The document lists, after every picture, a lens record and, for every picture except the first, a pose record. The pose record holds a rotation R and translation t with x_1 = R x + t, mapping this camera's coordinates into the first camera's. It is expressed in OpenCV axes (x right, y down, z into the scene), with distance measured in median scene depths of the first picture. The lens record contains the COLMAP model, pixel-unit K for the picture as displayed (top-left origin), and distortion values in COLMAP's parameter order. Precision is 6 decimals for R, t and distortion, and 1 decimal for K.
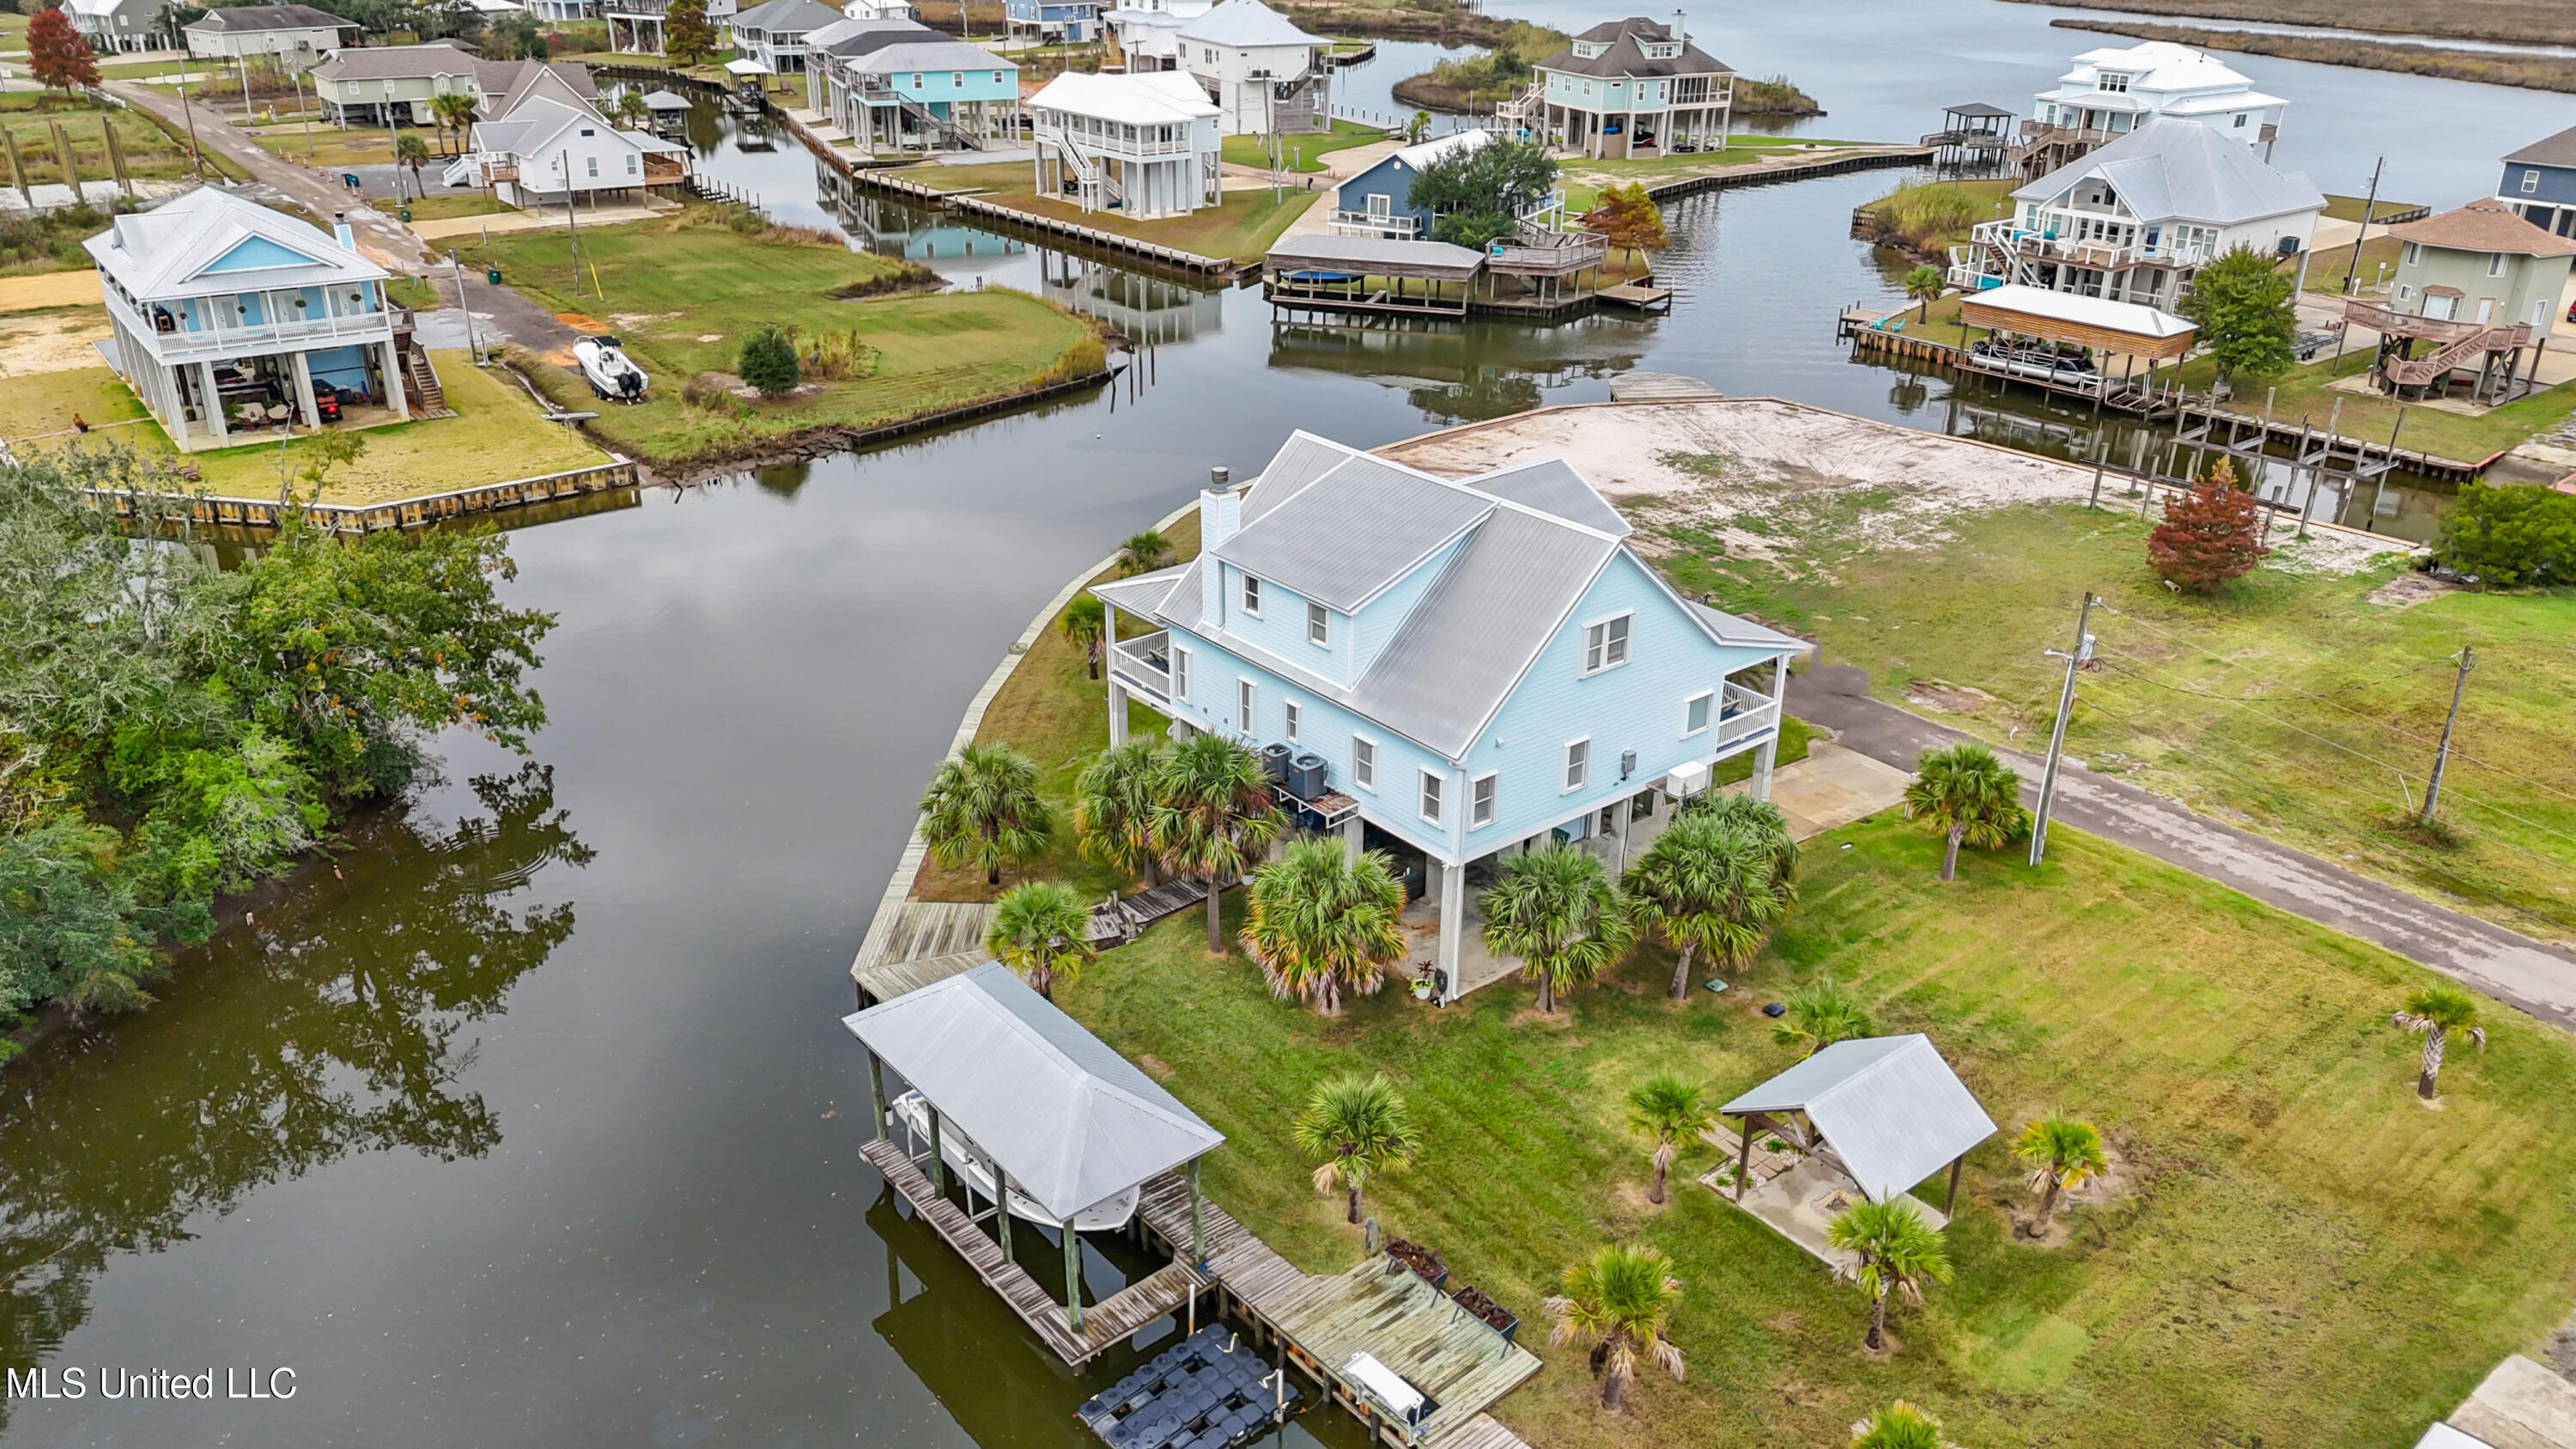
lens RADIAL K [[1881.9, 0, 1288.0], [0, 1881.9, 724.5], [0, 0, 1]] dist [0.085734, -0.095855]
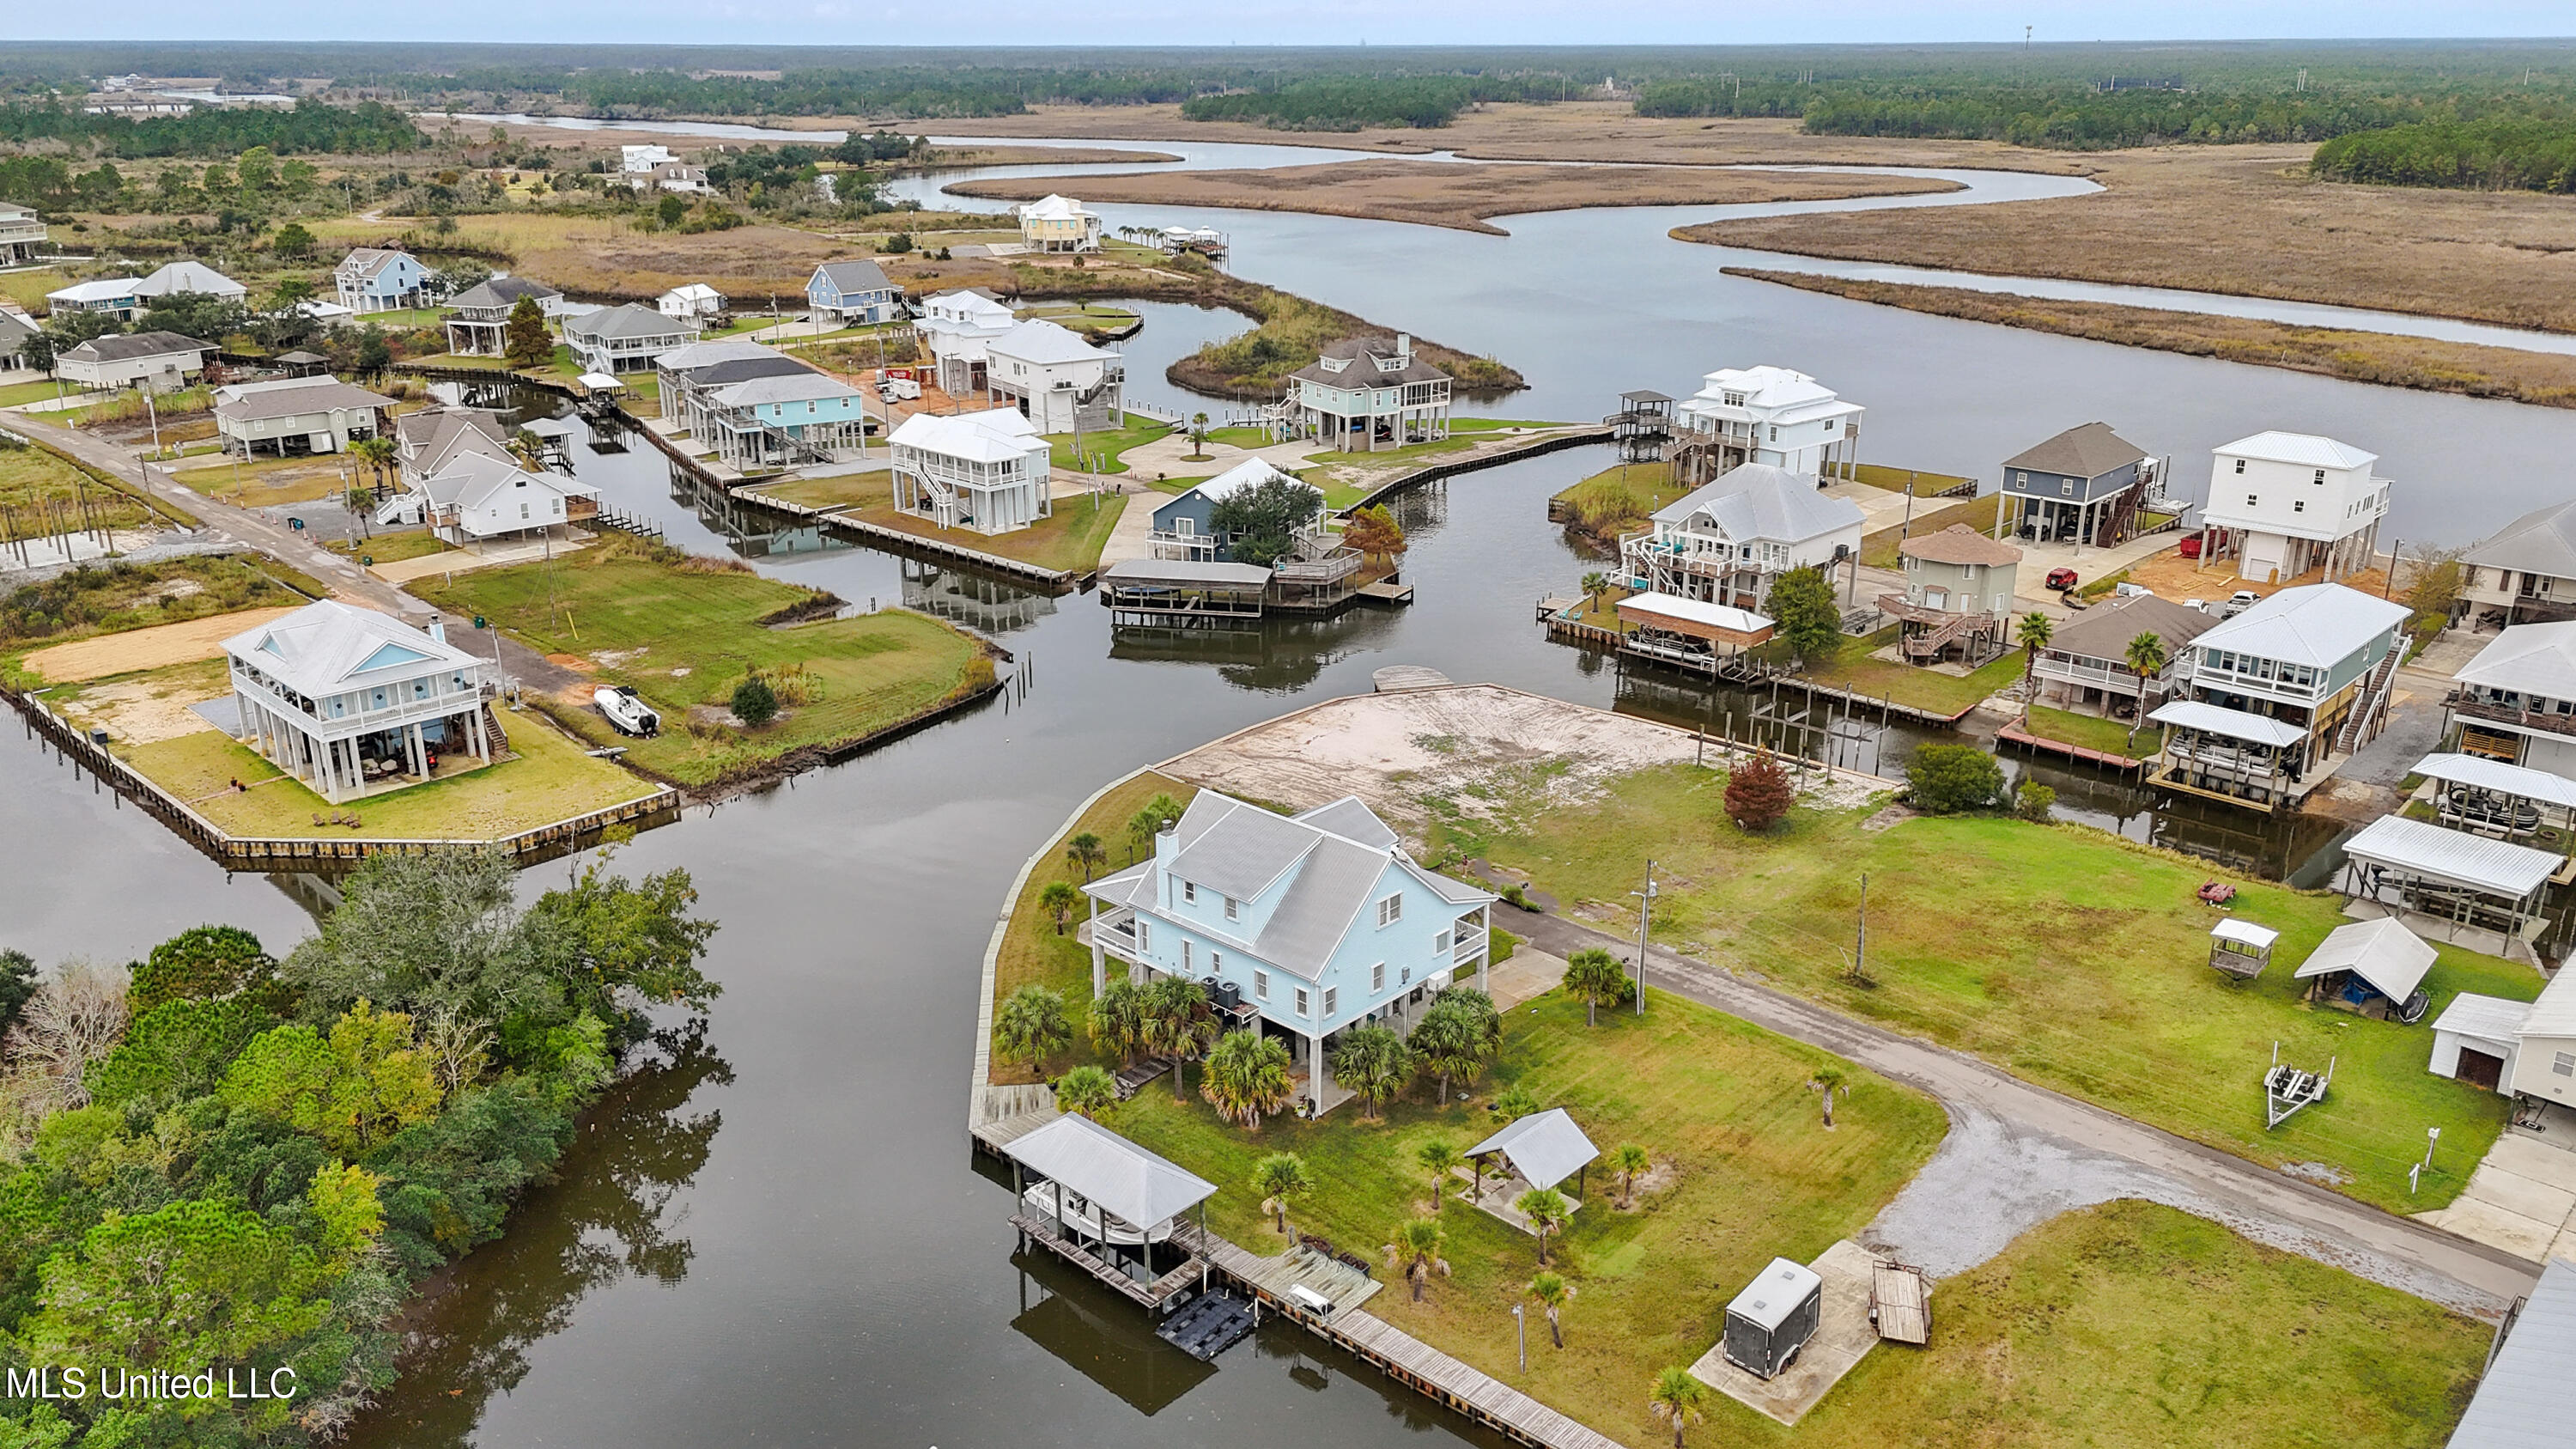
lens RADIAL K [[1924.9, 0, 1288.0], [0, 1924.9, 724.5], [0, 0, 1]] dist [0.107931, -0.137910]
pose [[0.991064, -0.054367, 0.121807, -0.072538], [0.065189, 0.994099, -0.086701, -0.033002], [-0.116374, 0.093867, 0.988760, -0.423571]]
